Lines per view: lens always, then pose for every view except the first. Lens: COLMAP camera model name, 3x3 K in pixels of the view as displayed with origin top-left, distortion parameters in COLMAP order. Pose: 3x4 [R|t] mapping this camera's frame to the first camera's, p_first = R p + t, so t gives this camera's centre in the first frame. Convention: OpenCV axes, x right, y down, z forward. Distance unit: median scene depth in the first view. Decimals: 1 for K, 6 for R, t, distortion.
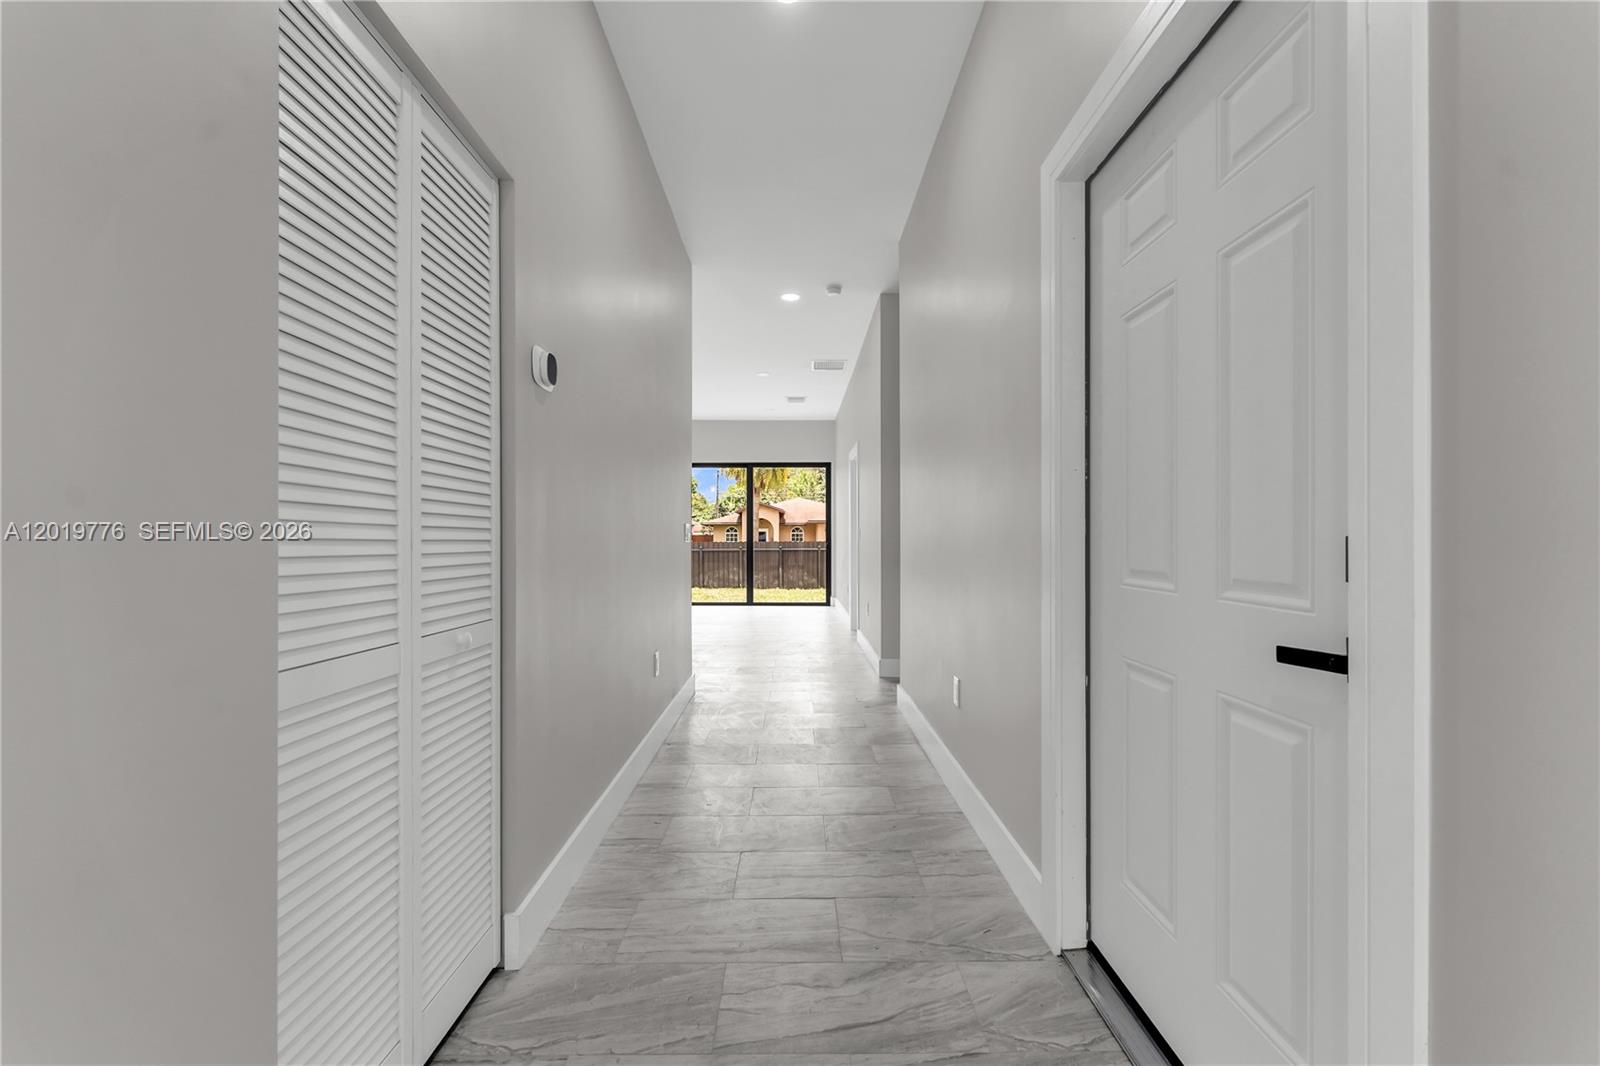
lens RADIAL K [[652.1, 0, 796.9], [0, 652.1, 534.3], [0, 0, 1]] dist [0.001692, 0.001657]
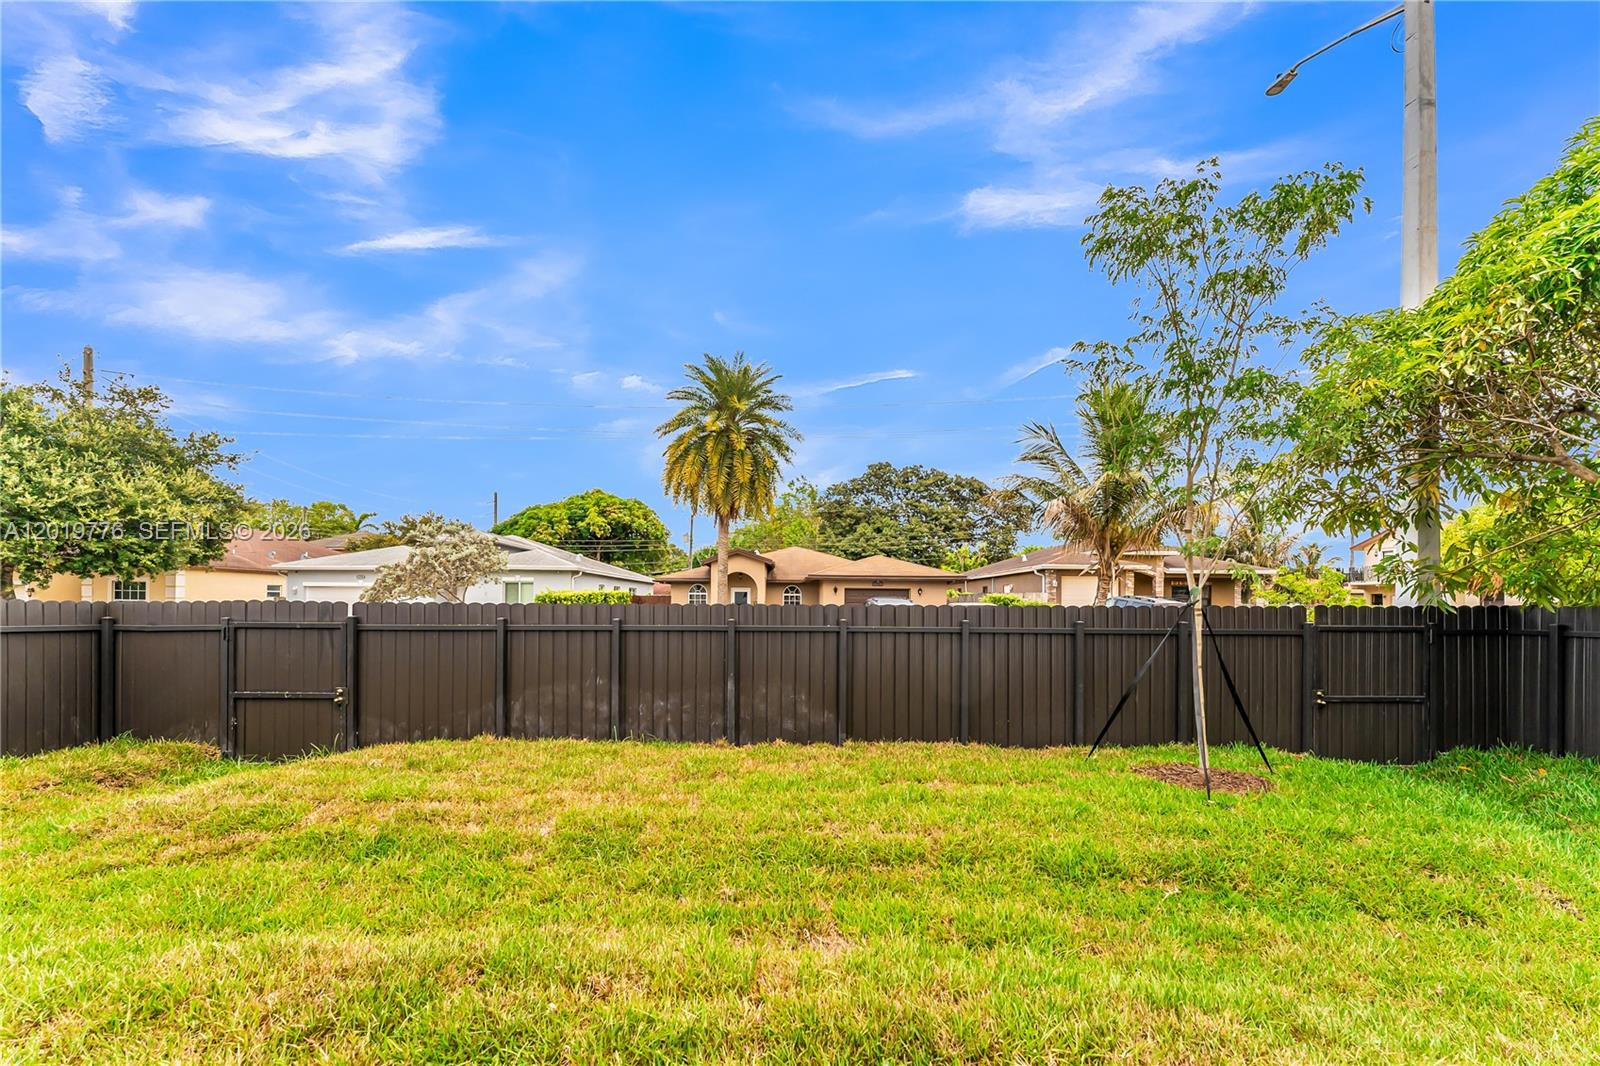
lens RADIAL K [[662.7, 0, 796.9], [0, 662.7, 592.3], [0, 0, 1]] dist [0.000246, 0.000028]
pose [[0.999925, 0.012109, 0.002016, 0.004083], [-0.012086, 0.999868, -0.010904, 0.003870], [-0.002148, 0.010879, 0.999939, 0.297115]]
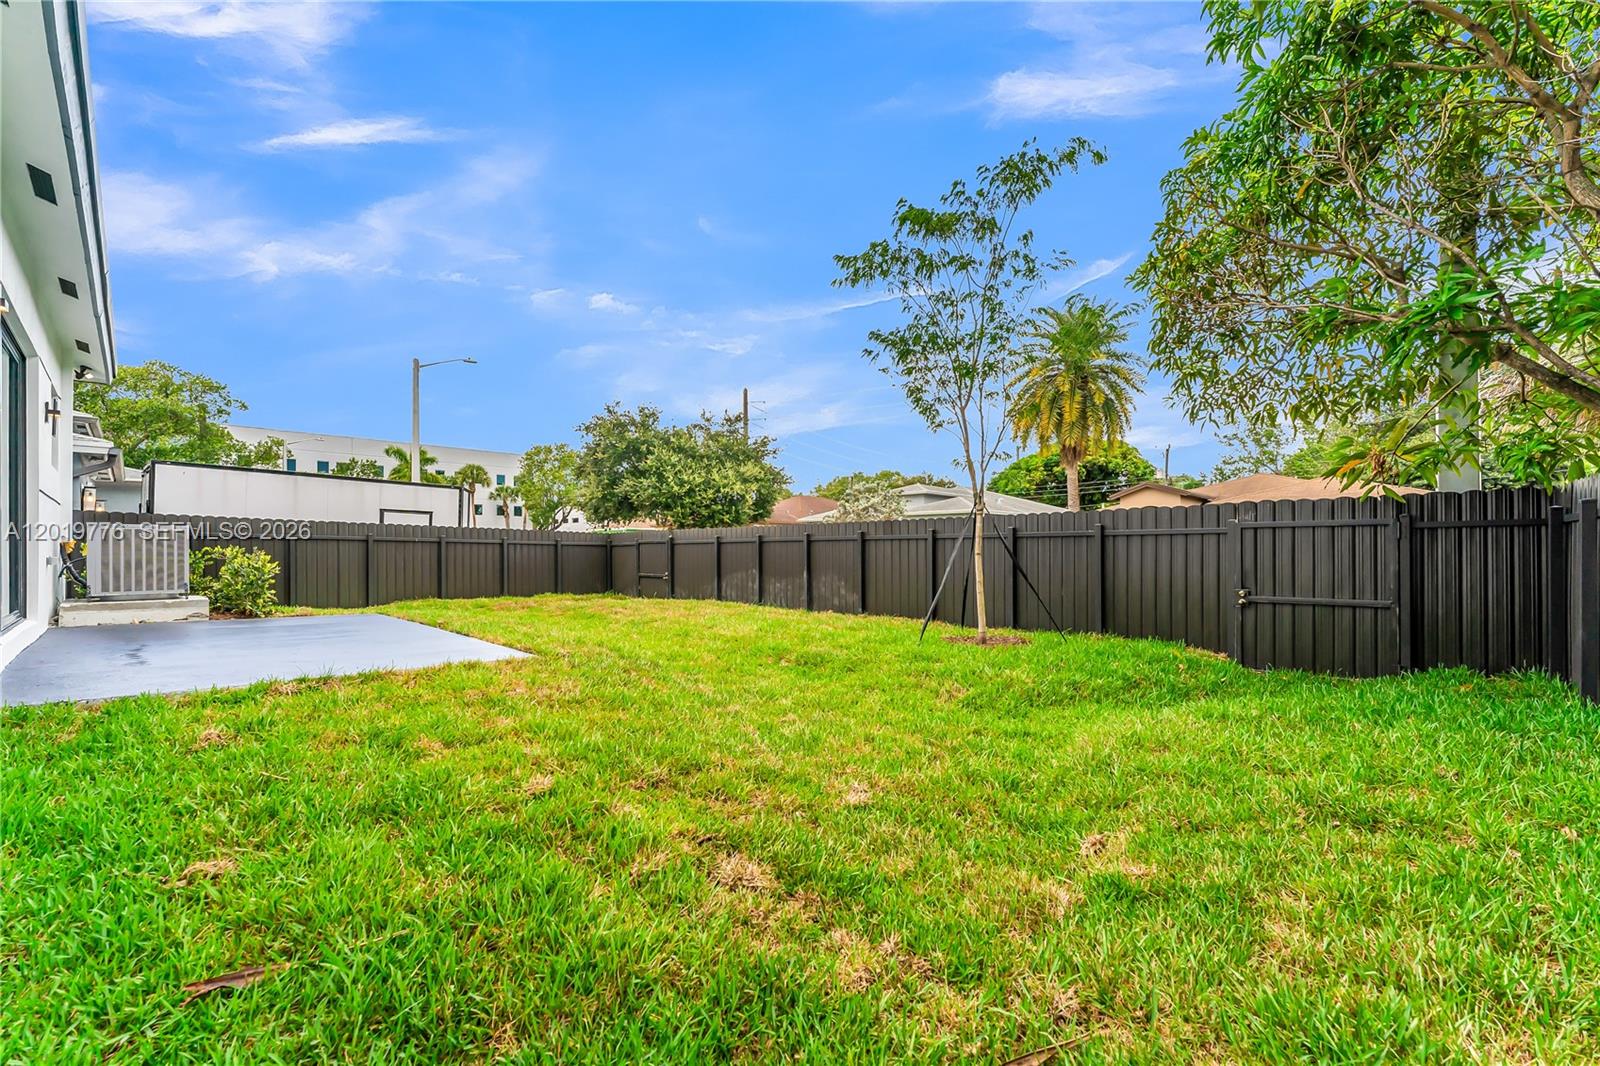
lens RADIAL K [[651.7, 0, 800.5], [0, 651.7, 540.0], [0, 0, 1]] dist [-0.001056, -0.000165]
pose [[0.705686, -0.008071, -0.708479, 0.166024], [0.004452, 0.999966, -0.006957, 0.013251], [0.708511, 0.001756, 0.705698, 0.279094]]
